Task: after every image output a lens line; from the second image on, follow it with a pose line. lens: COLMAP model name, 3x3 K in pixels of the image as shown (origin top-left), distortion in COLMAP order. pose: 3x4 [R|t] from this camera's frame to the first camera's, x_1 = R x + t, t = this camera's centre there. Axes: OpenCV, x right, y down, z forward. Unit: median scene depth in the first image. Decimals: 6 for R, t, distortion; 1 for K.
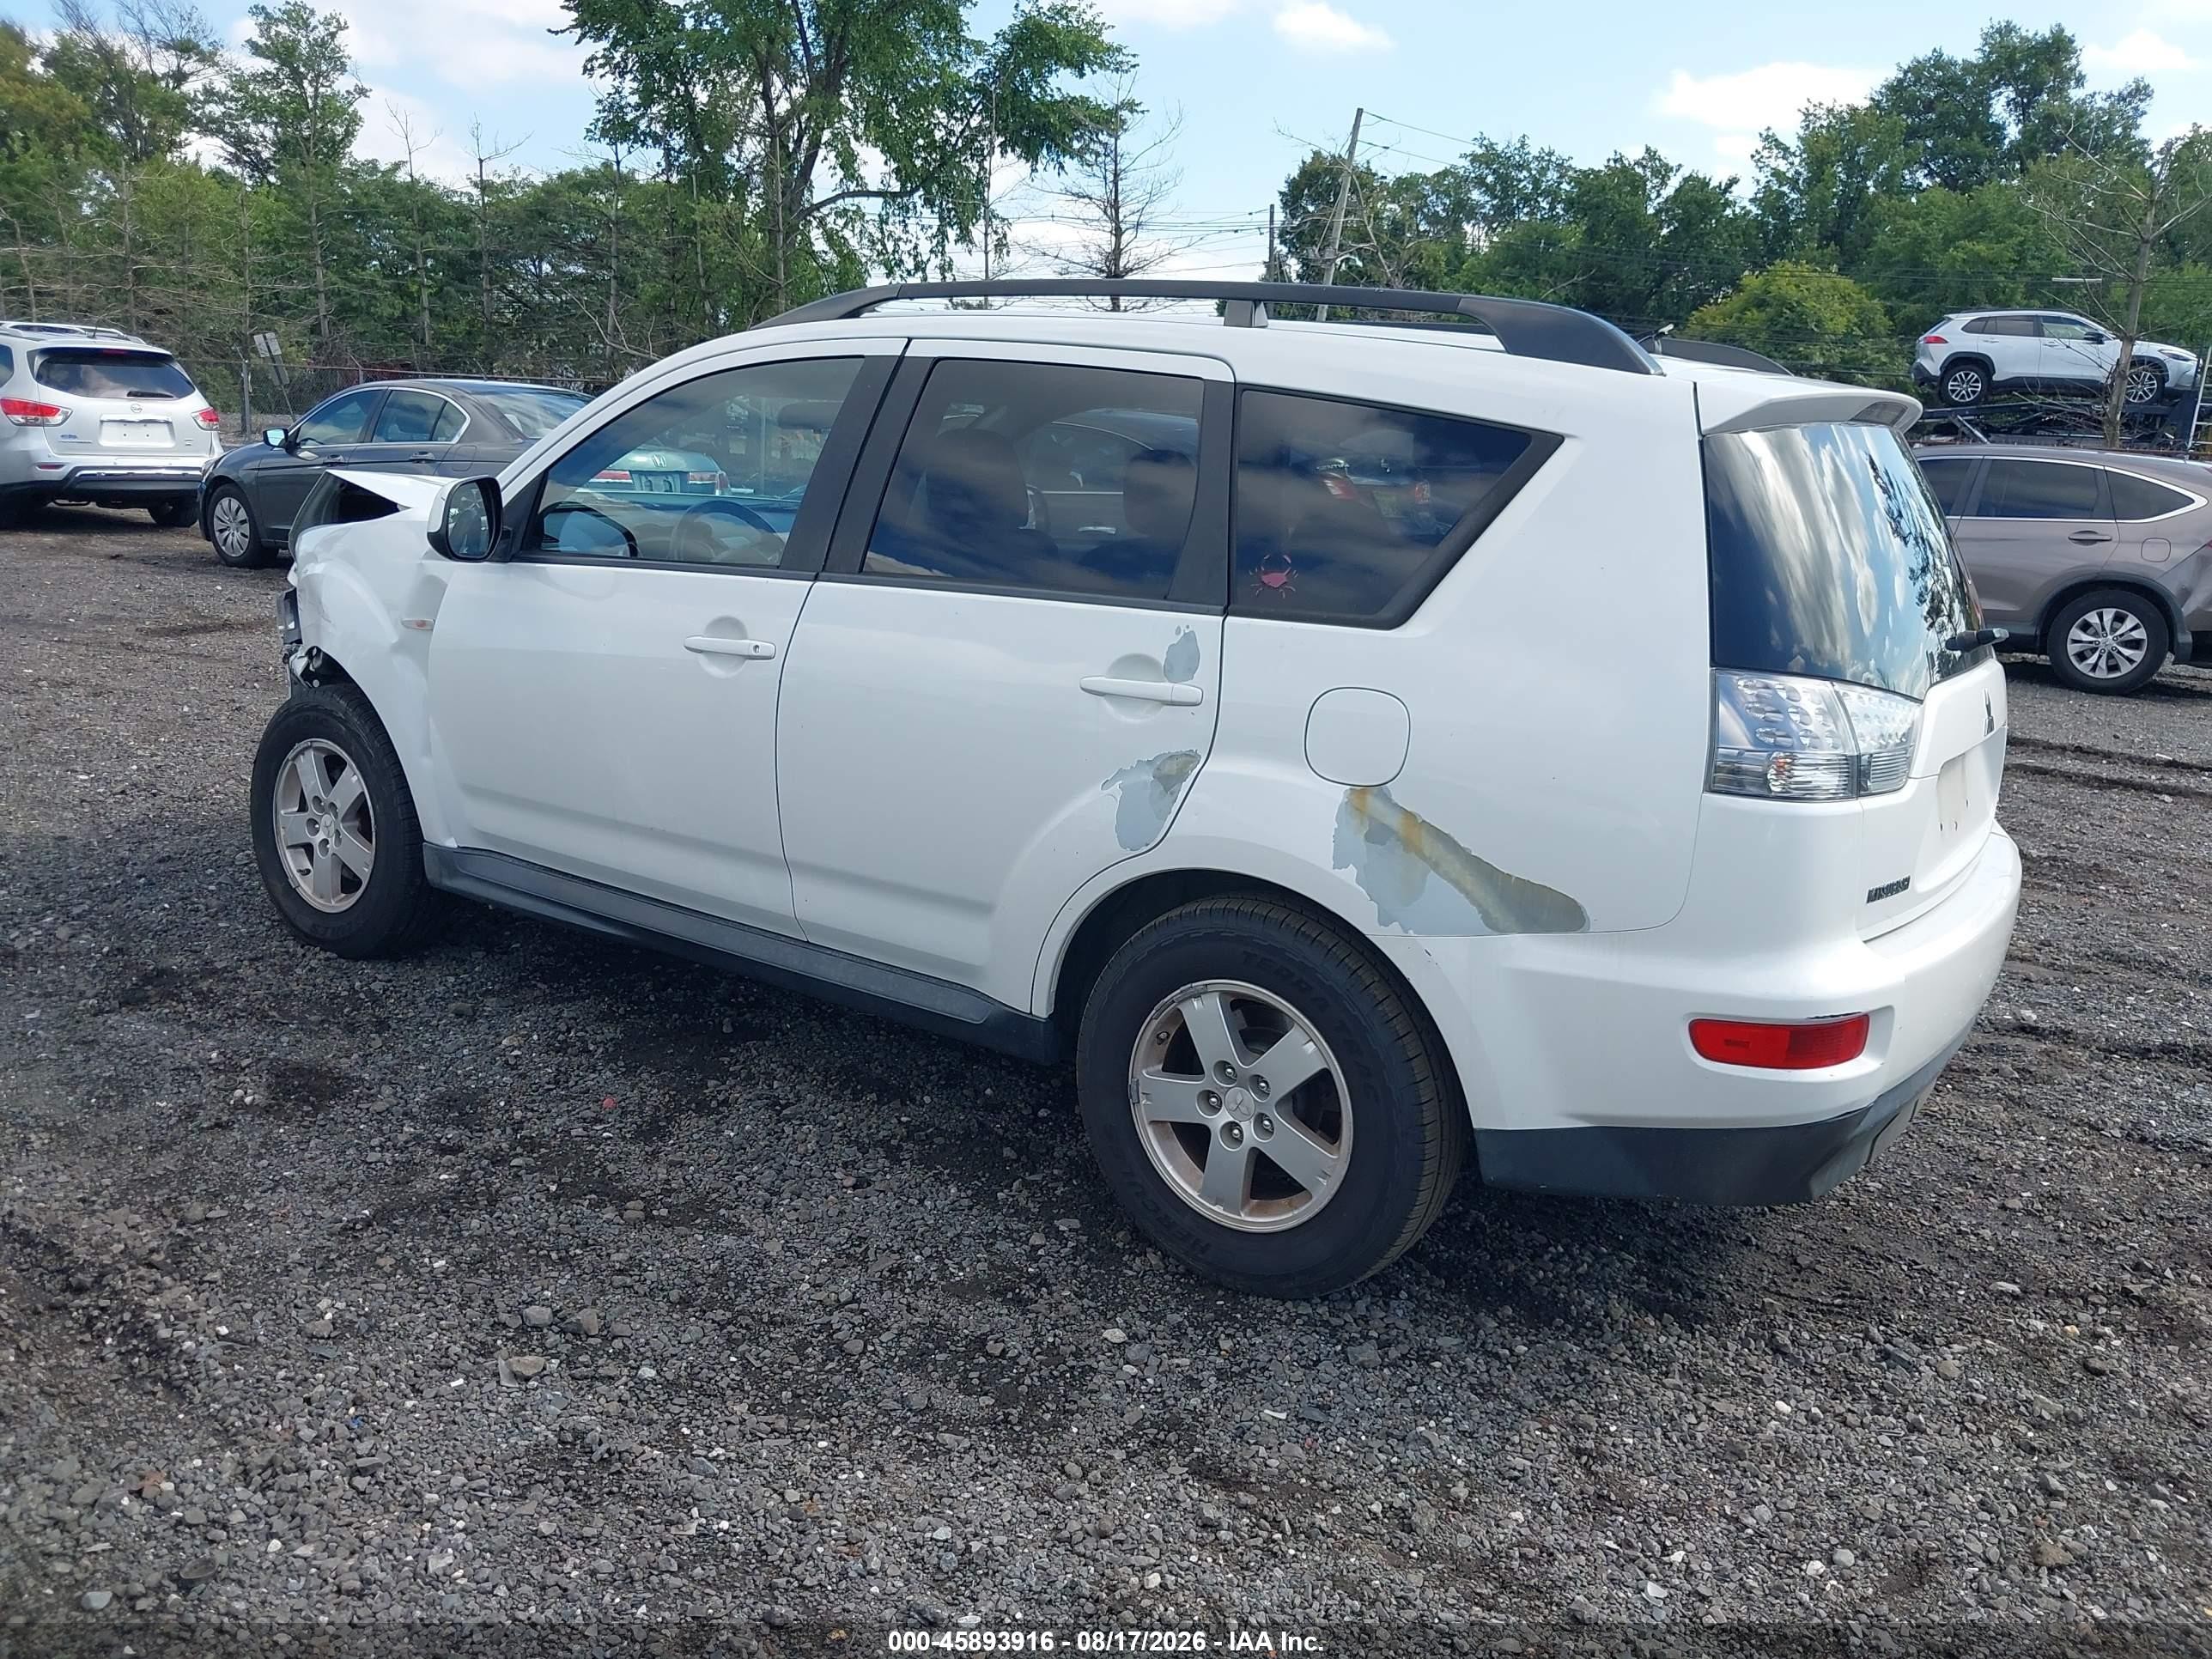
lens RADIAL K [[1748.9, 0, 1103.6], [0, 1748.9, 827.6], [0, 0, 1]] dist [-0.024916, 0.030199]
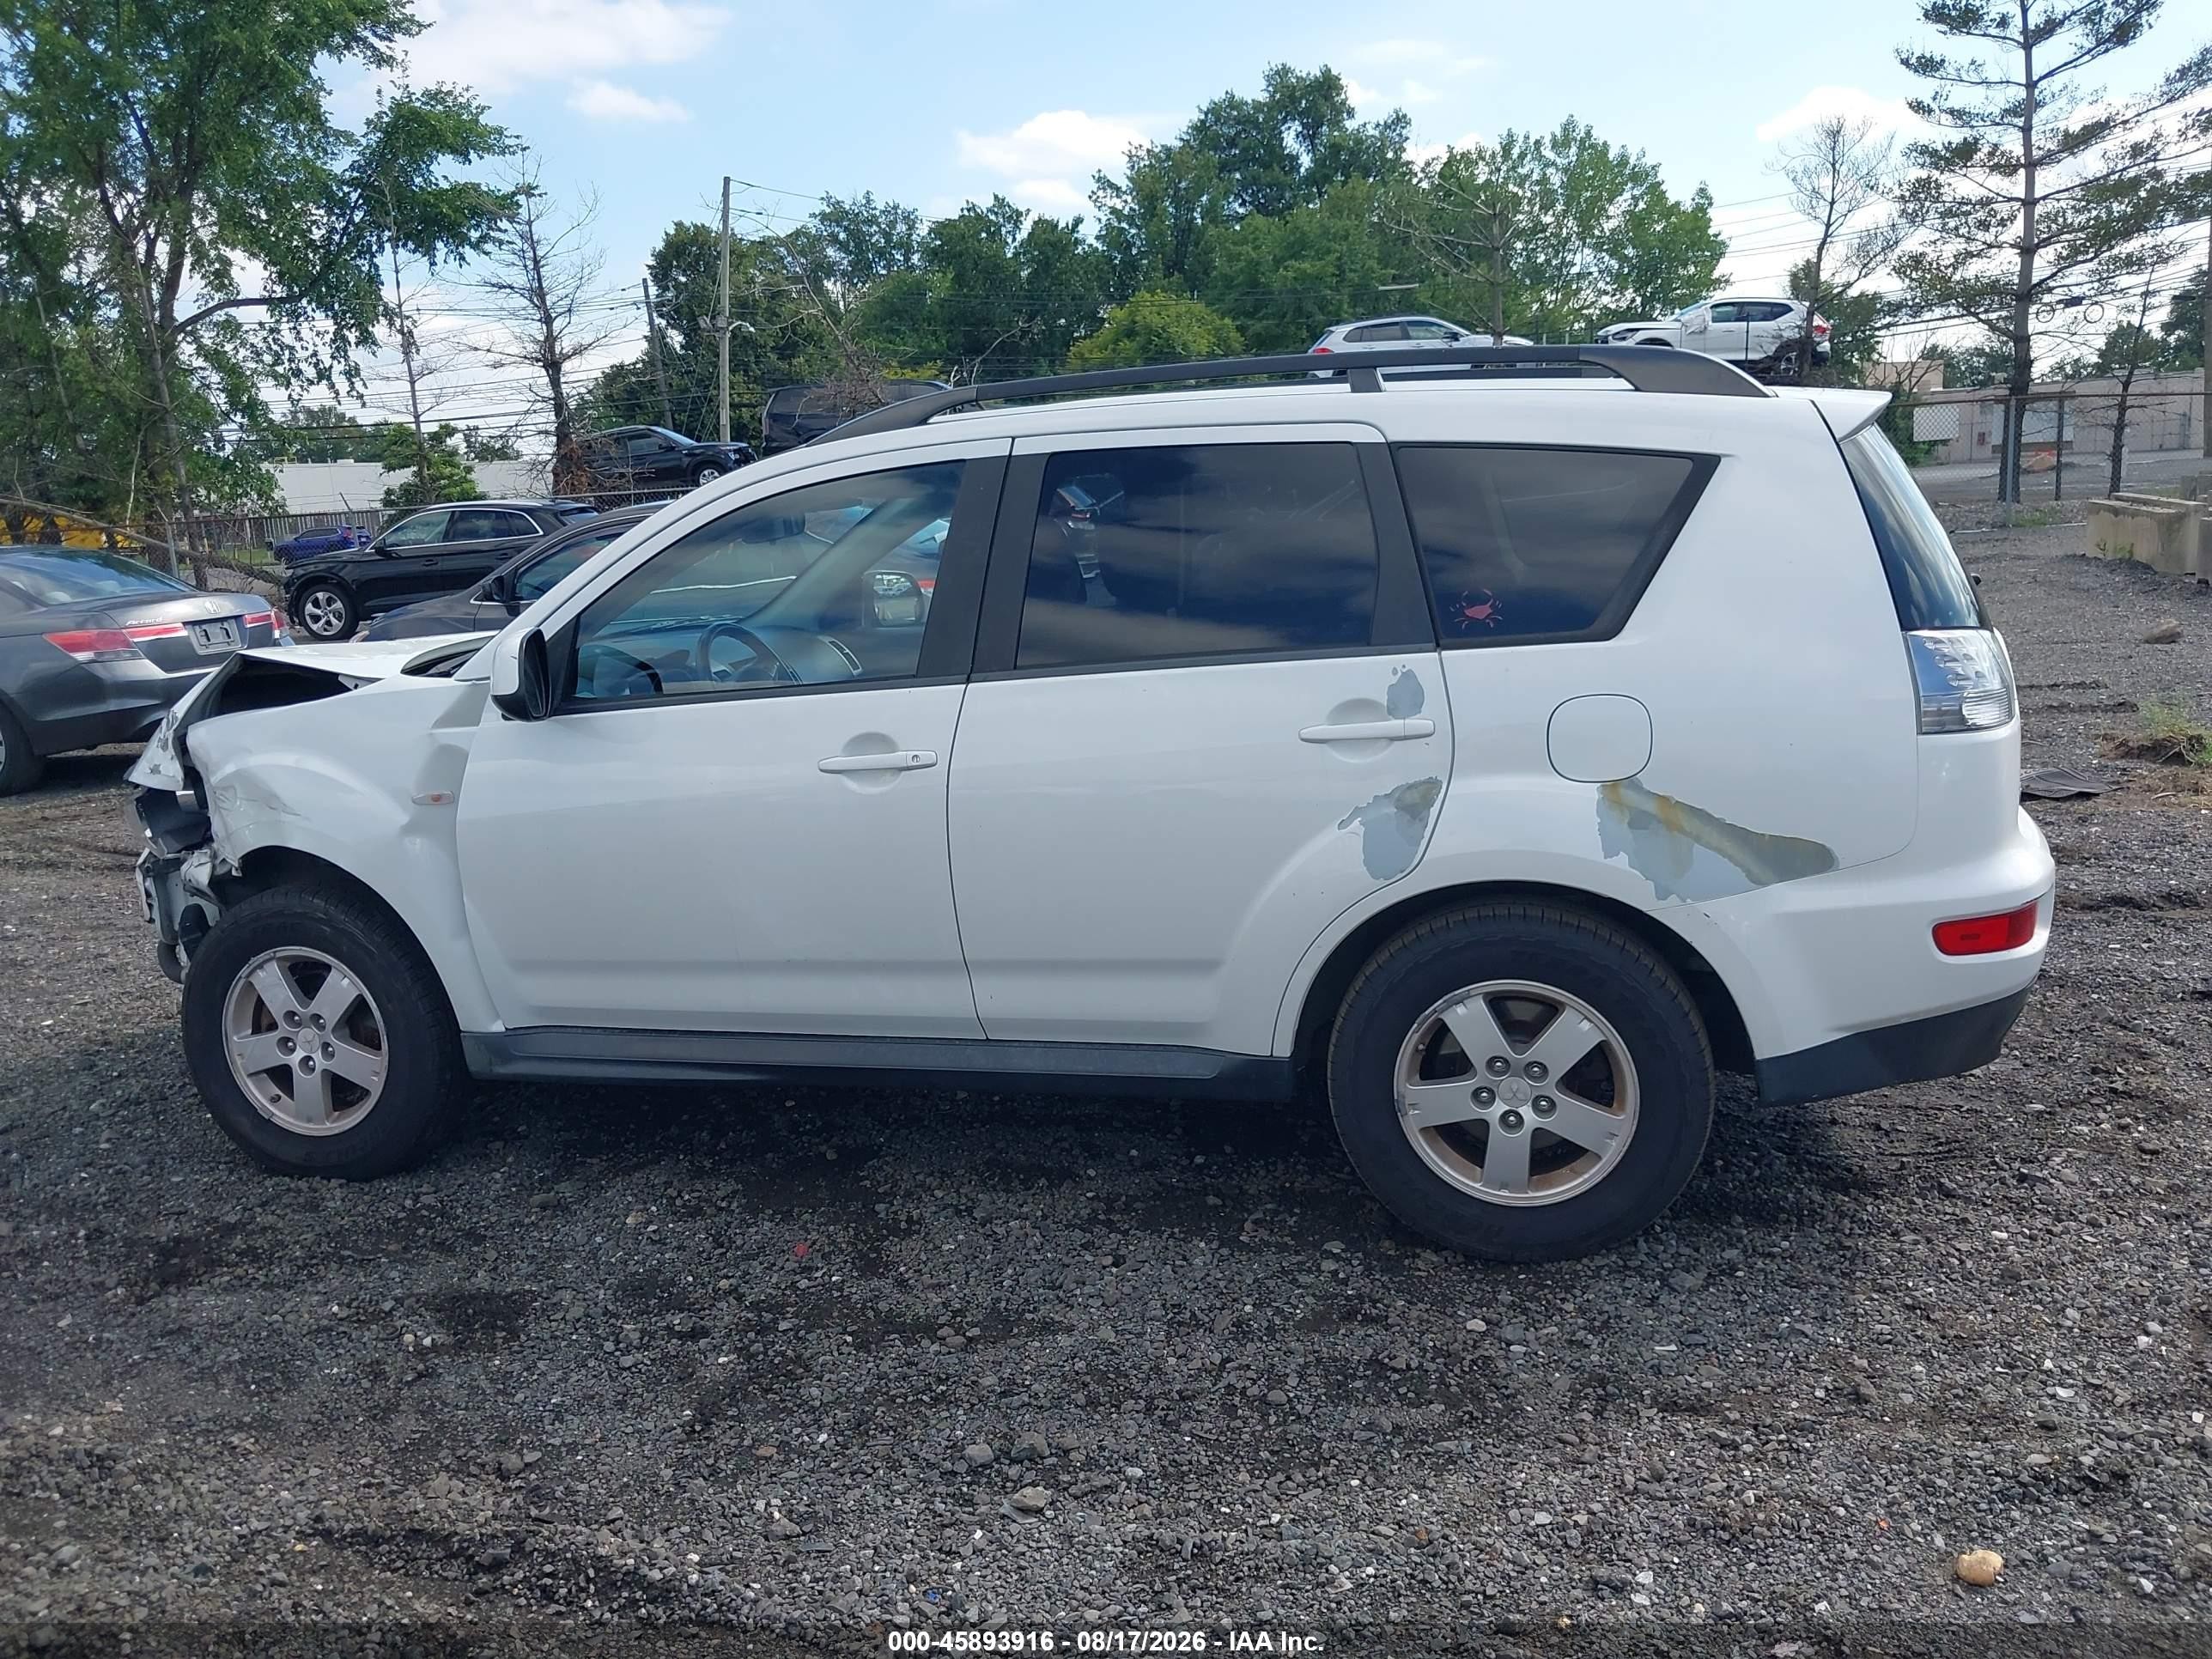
lens RADIAL K [[1748.9, 0, 1103.6], [0, 1748.9, 827.6], [0, 0, 1]] dist [-0.024916, 0.030199]
pose [[0.938046, -0.172780, 0.300360, -0.306338], [0.182204, 0.983255, -0.003428, -0.030878], [-0.294738, 0.057942, 0.953820, 0.015413]]
